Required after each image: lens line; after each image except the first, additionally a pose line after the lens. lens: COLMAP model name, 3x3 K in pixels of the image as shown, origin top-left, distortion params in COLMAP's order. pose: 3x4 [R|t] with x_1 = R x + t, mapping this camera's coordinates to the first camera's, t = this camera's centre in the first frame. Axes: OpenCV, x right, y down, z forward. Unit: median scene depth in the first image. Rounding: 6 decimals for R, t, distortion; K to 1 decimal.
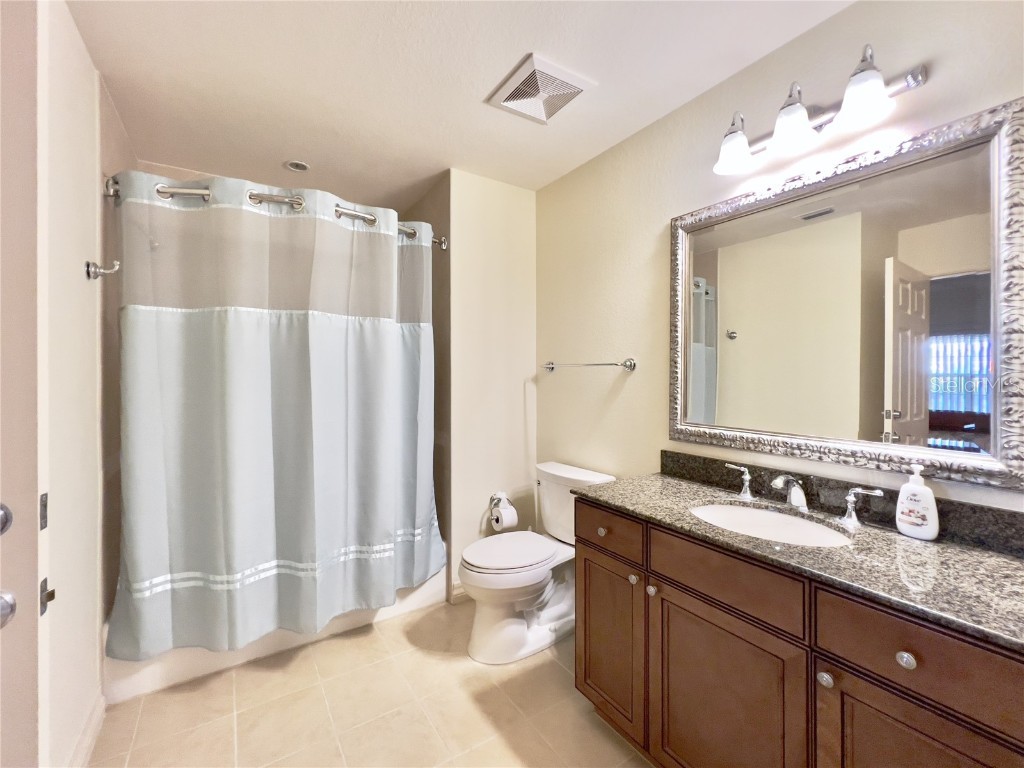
lens RADIAL K [[426.0, 0, 509.5], [0, 426.0, 378.8], [0, 0, 1]] dist [0.000685, 0.000053]
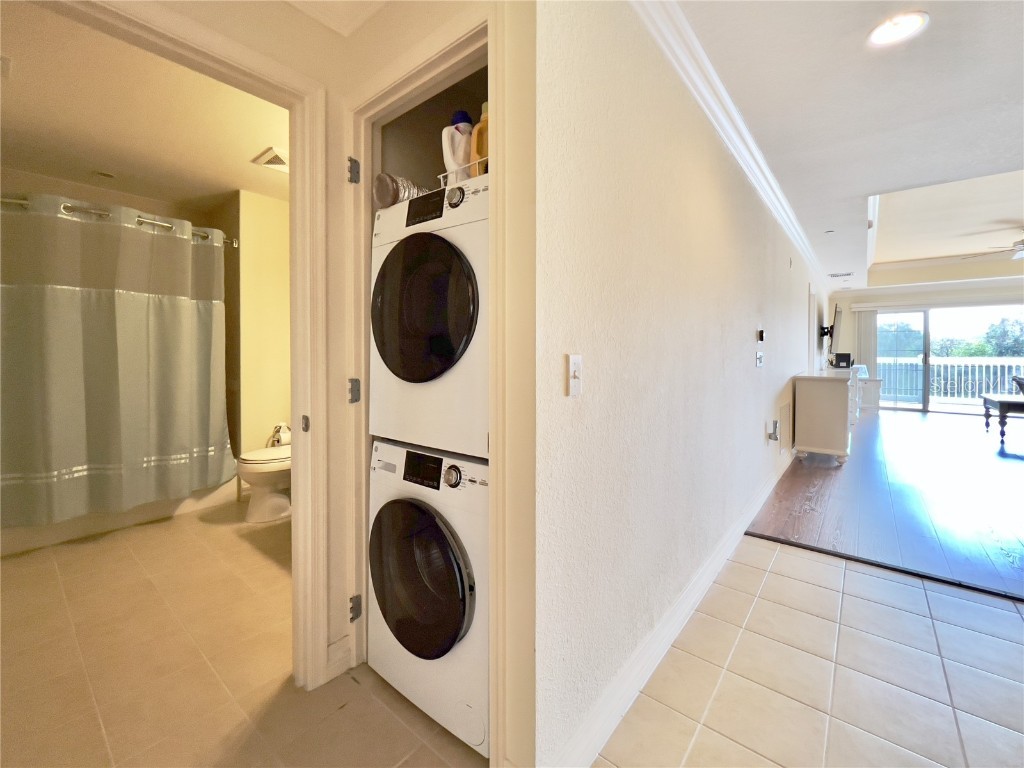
lens RADIAL K [[429.8, 0, 508.2], [0, 429.8, 360.7], [0, 0, 1]] dist [-0.000328, 0.000677]
pose [[0.957188, -0.002561, 0.289456, 0.345699], [0.001421, 0.999990, 0.004151, 0.069207], [-0.289464, -0.003562, 0.957182, -0.706474]]
